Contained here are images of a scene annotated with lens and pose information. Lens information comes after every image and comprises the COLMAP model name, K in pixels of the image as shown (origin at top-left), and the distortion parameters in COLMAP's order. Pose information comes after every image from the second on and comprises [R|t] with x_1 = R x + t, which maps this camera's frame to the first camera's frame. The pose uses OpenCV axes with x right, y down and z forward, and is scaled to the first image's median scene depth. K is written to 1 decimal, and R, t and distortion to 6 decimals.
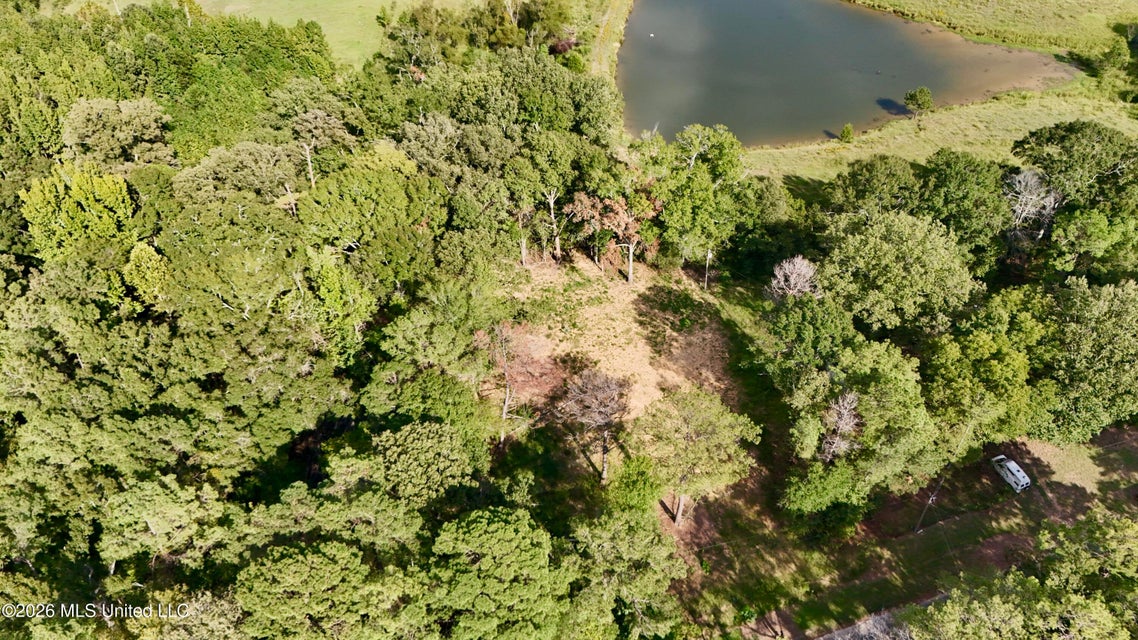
lens RADIAL K [[845.2, 0, 568.6], [0, 845.2, 314.3], [0, 0, 1]] dist [0.062568, -0.053622]
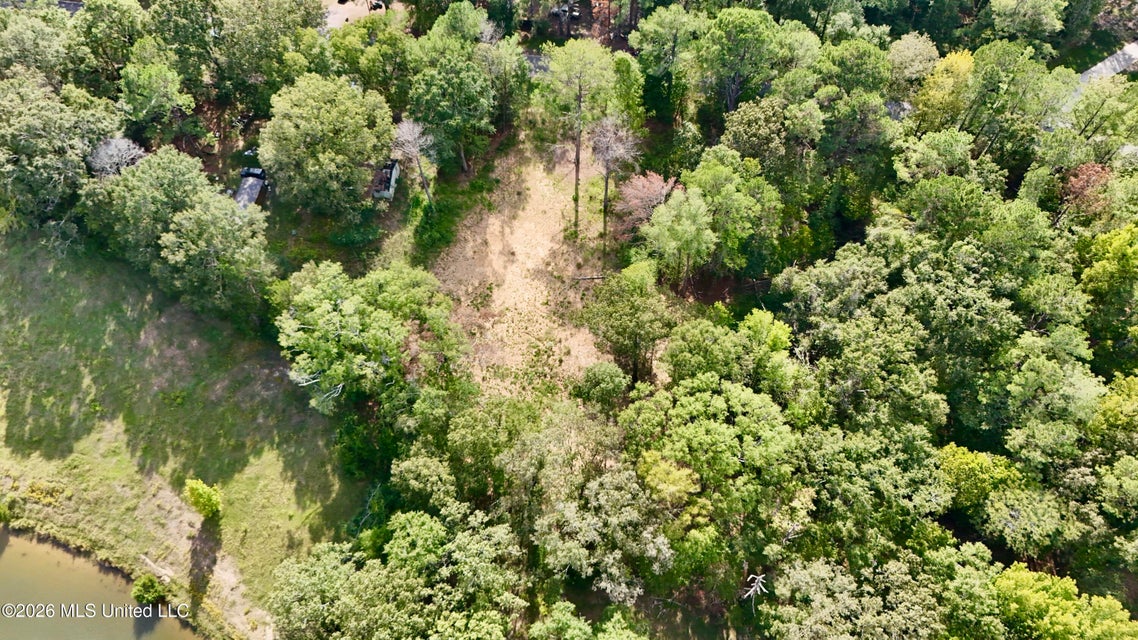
lens RADIAL K [[845.2, 0, 576.5], [0, 845.2, 317.4], [0, 0, 1]] dist [0.062568, -0.053622]
pose [[-0.878231, -0.402144, 0.258825, -0.337789], [0.352775, -0.179349, 0.918359, -1.081793], [-0.322893, 0.897839, 0.299376, 0.799914]]
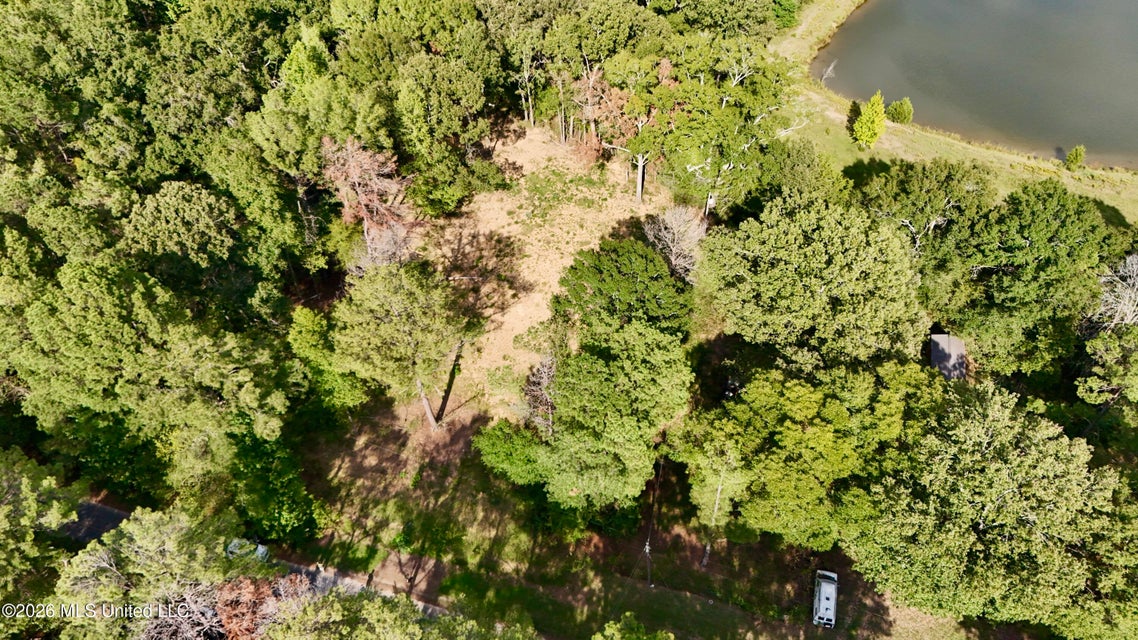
lens RADIAL K [[845.2, 0, 571.9], [0, 845.2, 316.2], [0, 0, 1]] dist [0.062568, -0.053622]
pose [[0.809485, 0.436116, -0.393112, 0.529322], [-0.403808, 0.899571, 0.166470, -0.063698], [0.426232, 0.023987, 0.904296, 0.254010]]
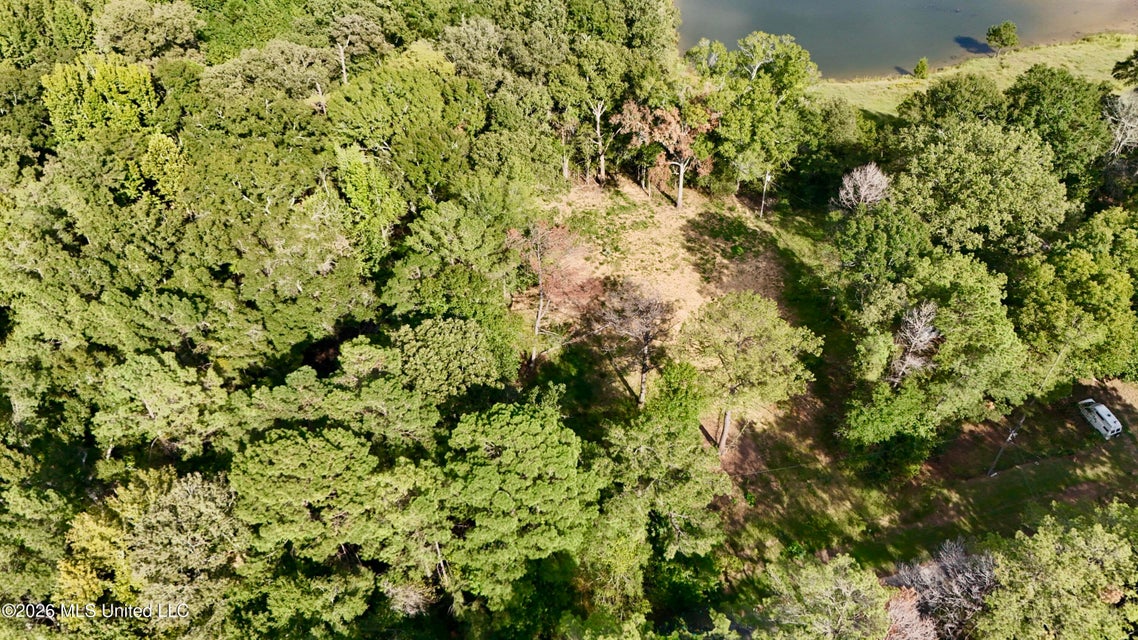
lens RADIAL K [[845.2, 0, 568.9], [0, 845.2, 313.3], [0, 0, 1]] dist [0.062568, -0.053622]
pose [[0.997854, 0.045872, -0.046728, 0.001484], [-0.045047, 0.998813, 0.018552, 0.085537], [0.047523, -0.016407, 0.998735, 0.083440]]
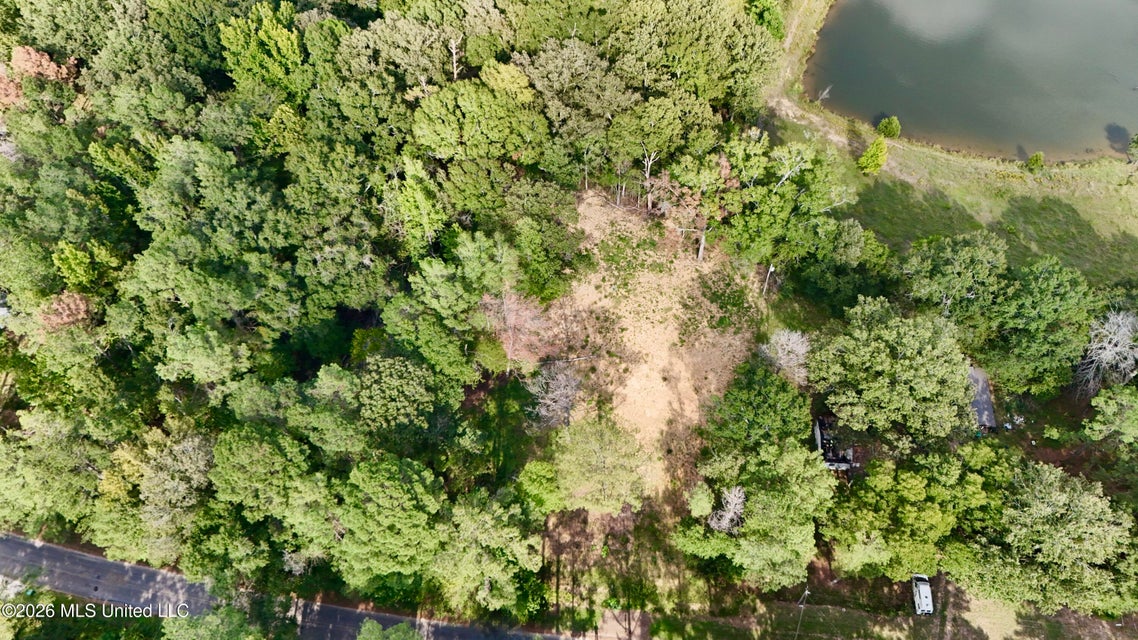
lens RADIAL K [[845.2, 0, 571.8], [0, 845.2, 317.9], [0, 0, 1]] dist [0.062568, -0.053622]
pose [[0.901945, 0.365729, -0.229646, 0.253496], [-0.293211, 0.909036, 0.296111, -0.302472], [0.317053, -0.199742, 0.927136, -0.025672]]
